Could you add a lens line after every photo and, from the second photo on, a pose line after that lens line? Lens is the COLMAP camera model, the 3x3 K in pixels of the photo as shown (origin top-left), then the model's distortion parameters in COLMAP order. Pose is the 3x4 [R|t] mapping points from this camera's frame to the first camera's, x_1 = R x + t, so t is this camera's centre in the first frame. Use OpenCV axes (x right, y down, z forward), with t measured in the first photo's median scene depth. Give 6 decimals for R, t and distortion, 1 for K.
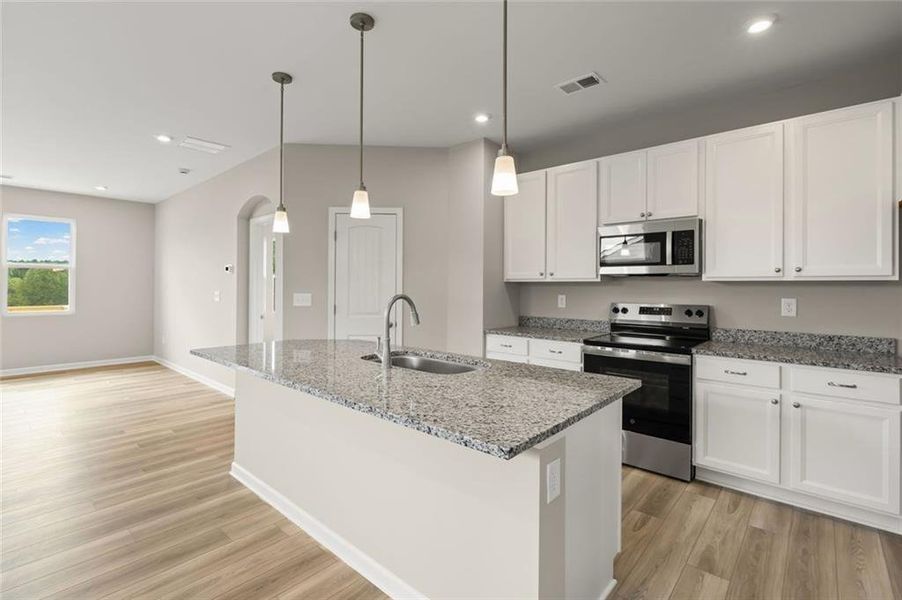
lens RADIAL K [[412.2, 0, 451.7], [0, 412.2, 287.9], [0, 0, 1]] dist [-0.000257, 0.000006]
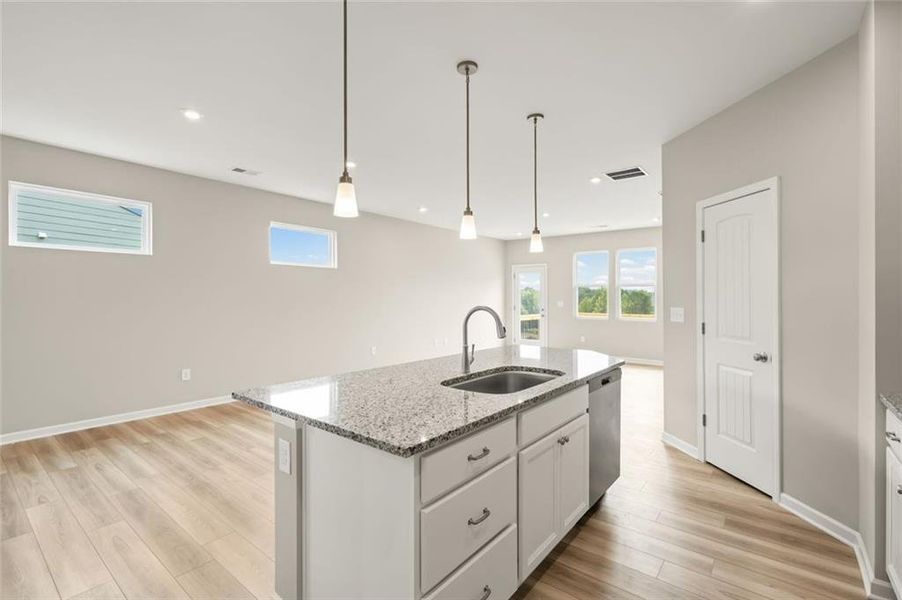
lens RADIAL K [[418.5, 0, 451.5], [0, 418.5, 294.0], [0, 0, 1]] dist [0.000299, 0.000087]
pose [[0.051632, -0.013037, -0.998581, 0.647977], [-0.010572, 0.999852, -0.013600, 0.002028], [0.998610, 0.011259, 0.051486, 0.611902]]
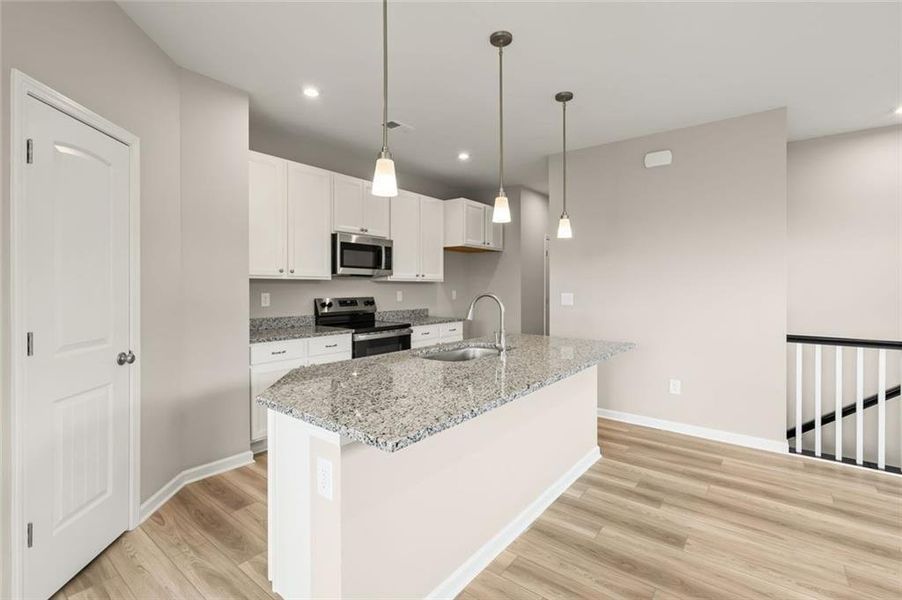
lens RADIAL K [[412.2, 0, 451.7], [0, 412.2, 287.9], [0, 0, 1]] dist [-0.000257, 0.000006]
pose [[-0.059351, -0.009189, 0.998195, -0.894212], [-0.001365, 0.999957, 0.009124, -0.004589], [-0.998236, -0.000821, -0.059361, 0.826253]]
